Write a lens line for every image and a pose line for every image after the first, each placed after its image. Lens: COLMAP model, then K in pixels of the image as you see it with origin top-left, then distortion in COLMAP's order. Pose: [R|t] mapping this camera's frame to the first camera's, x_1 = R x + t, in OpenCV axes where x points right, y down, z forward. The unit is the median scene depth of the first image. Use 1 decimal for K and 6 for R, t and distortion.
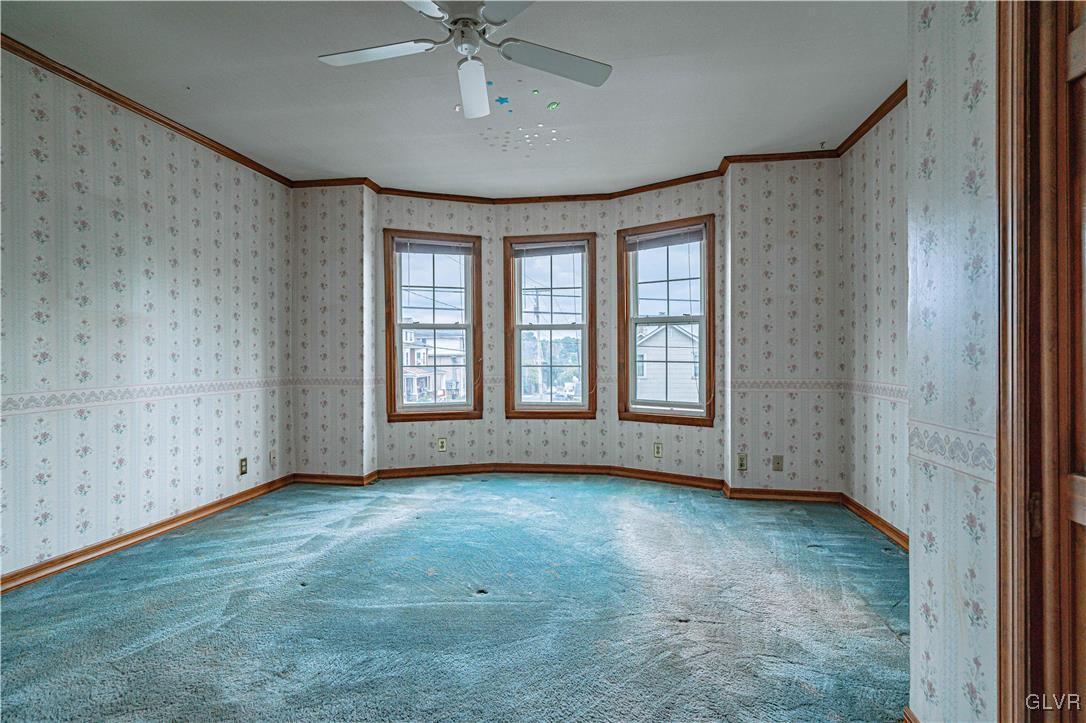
lens RADIAL K [[494.2, 0, 543.0], [0, 494.2, 361.5], [0, 0, 1]] dist [-0.003313, -0.000229]
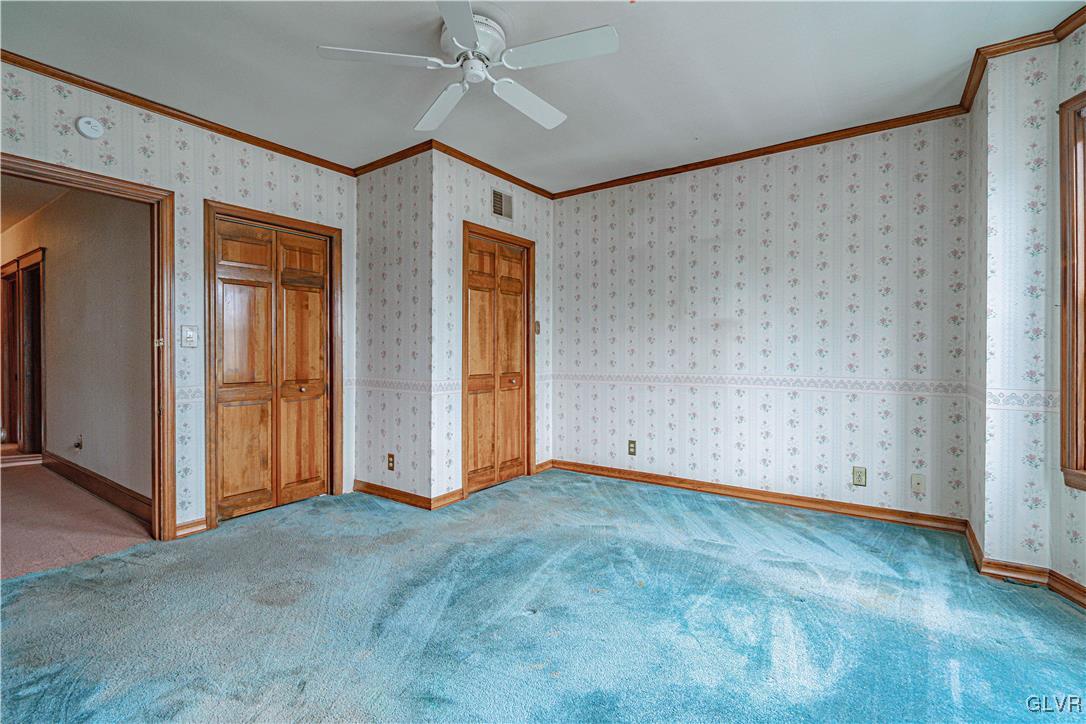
lens RADIAL K [[497.2, 0, 542.8], [0, 497.2, 352.5], [0, 0, 1]] dist [-0.003483, -0.000028]
pose [[-0.416385, 0.016330, -0.909042, 0.525656], [-0.005235, 0.999779, 0.020358, -0.030782], [0.909173, 0.013236, -0.416208, 1.023692]]
